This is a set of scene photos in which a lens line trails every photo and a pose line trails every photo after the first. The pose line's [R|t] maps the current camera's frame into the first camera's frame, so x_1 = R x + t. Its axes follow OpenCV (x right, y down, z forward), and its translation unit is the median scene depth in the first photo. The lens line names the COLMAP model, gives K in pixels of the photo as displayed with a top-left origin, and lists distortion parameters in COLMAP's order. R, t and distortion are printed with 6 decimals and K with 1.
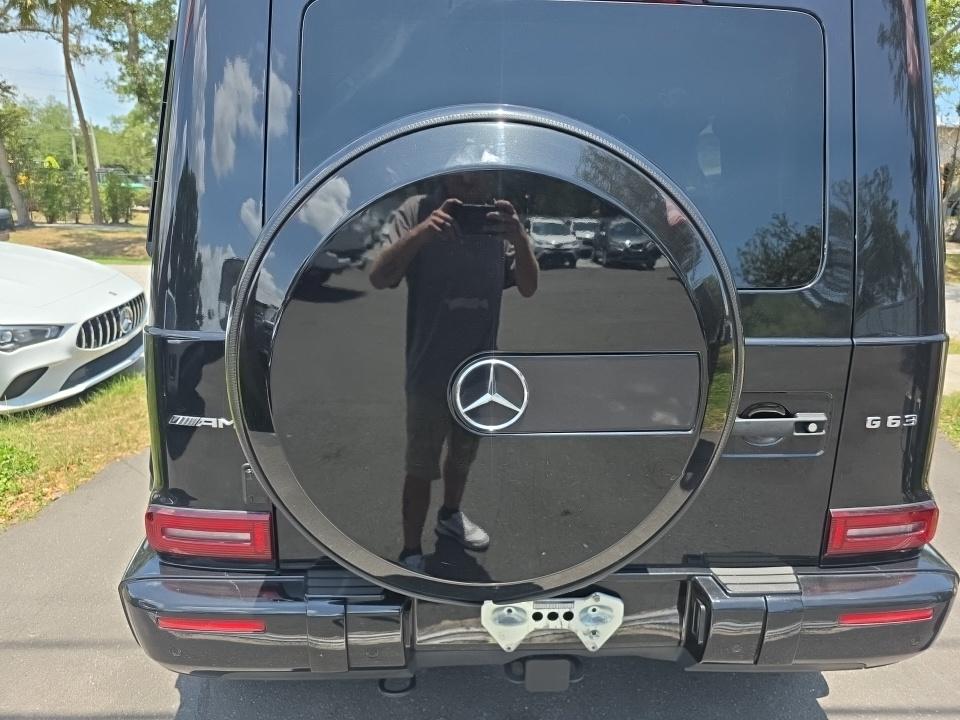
lens RADIAL K [[657.1, 0, 500.0], [0, 657.1, 363.5], [0, 0, 1]] dist [0.016427, -0.022122]
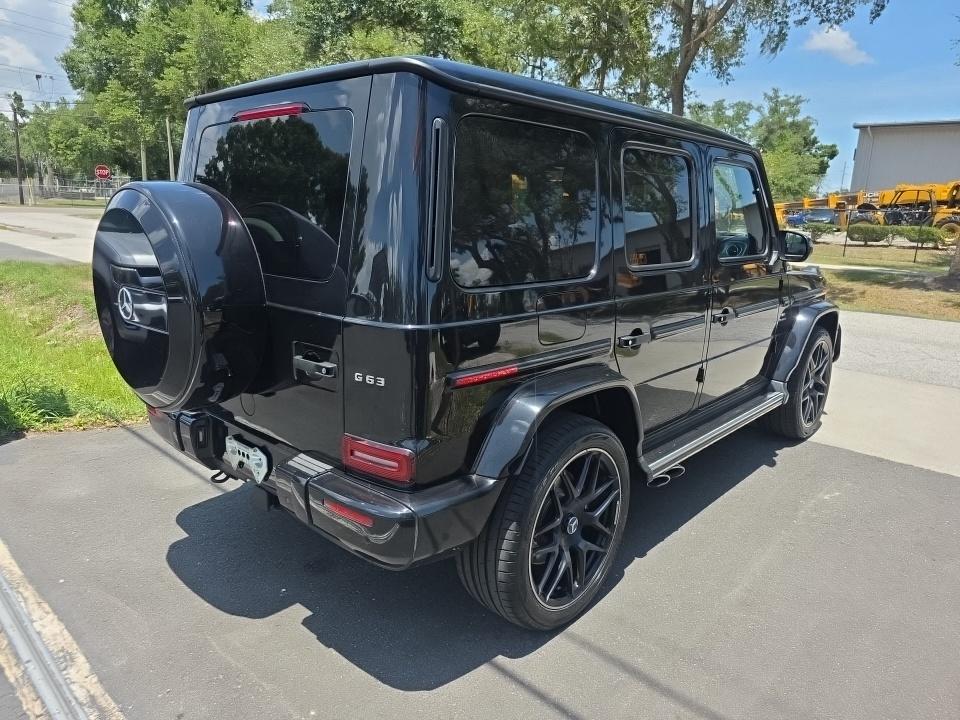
lens RADIAL K [[657.1, 0, 482.8], [0, 657.1, 355.9], [0, 0, 1]] dist [0.016427, -0.022122]
pose [[0.705297, 0.149282, -0.693016, 1.669747], [-0.182150, 0.982918, 0.026352, -0.043553], [0.685112, 0.107647, 0.720440, 0.119715]]
